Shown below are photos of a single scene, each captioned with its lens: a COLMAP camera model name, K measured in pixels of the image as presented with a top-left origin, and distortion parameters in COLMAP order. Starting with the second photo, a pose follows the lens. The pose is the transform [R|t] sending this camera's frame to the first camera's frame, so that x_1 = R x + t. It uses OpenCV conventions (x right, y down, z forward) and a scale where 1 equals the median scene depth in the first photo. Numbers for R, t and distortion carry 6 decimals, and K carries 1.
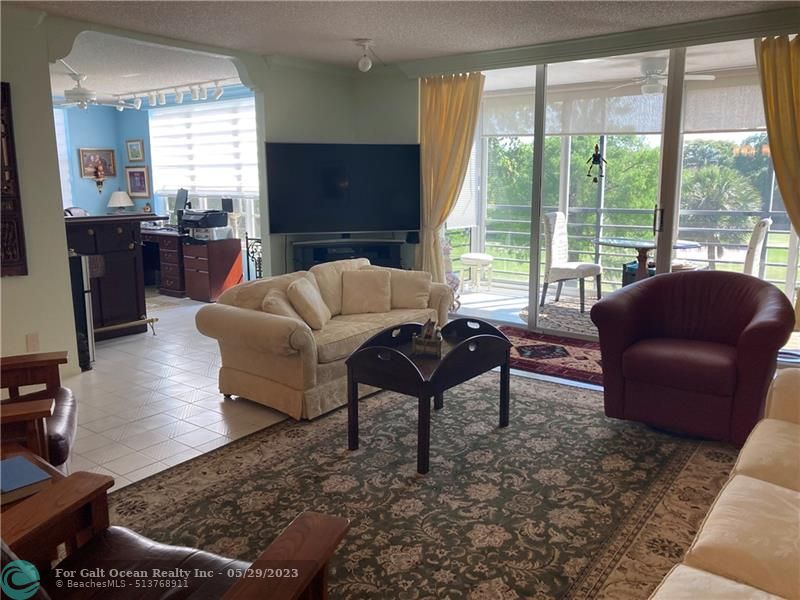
lens RADIAL K [[669.7, 0, 405.6], [0, 669.7, 302.1], [0, 0, 1]] dist [0.011468, 0.032592]
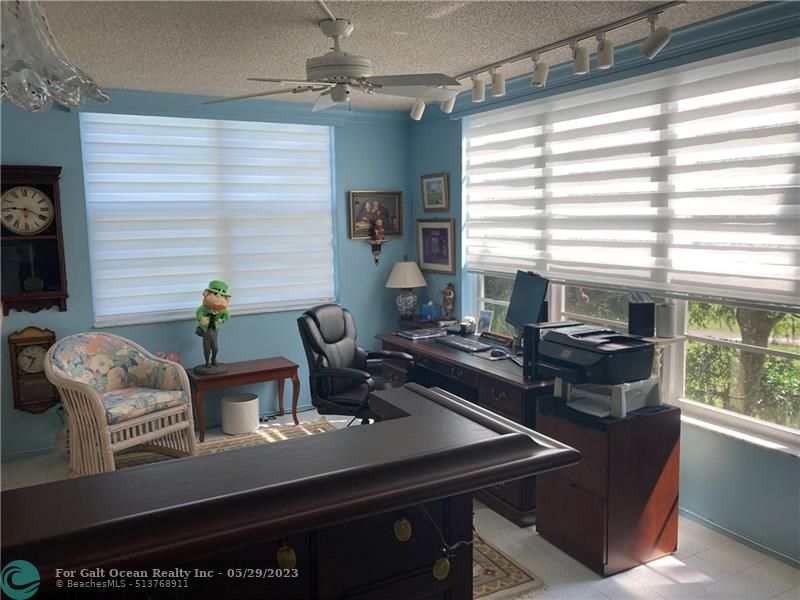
lens RADIAL K [[669.7, 0, 400.7], [0, 669.7, 305.3], [0, 0, 1]] dist [0.011468, 0.032592]
pose [[0.921004, 0.040936, -0.387397, -0.202944], [-0.056515, 0.997983, -0.028905, -0.110351], [0.385433, 0.048515, 0.921460, 0.464193]]
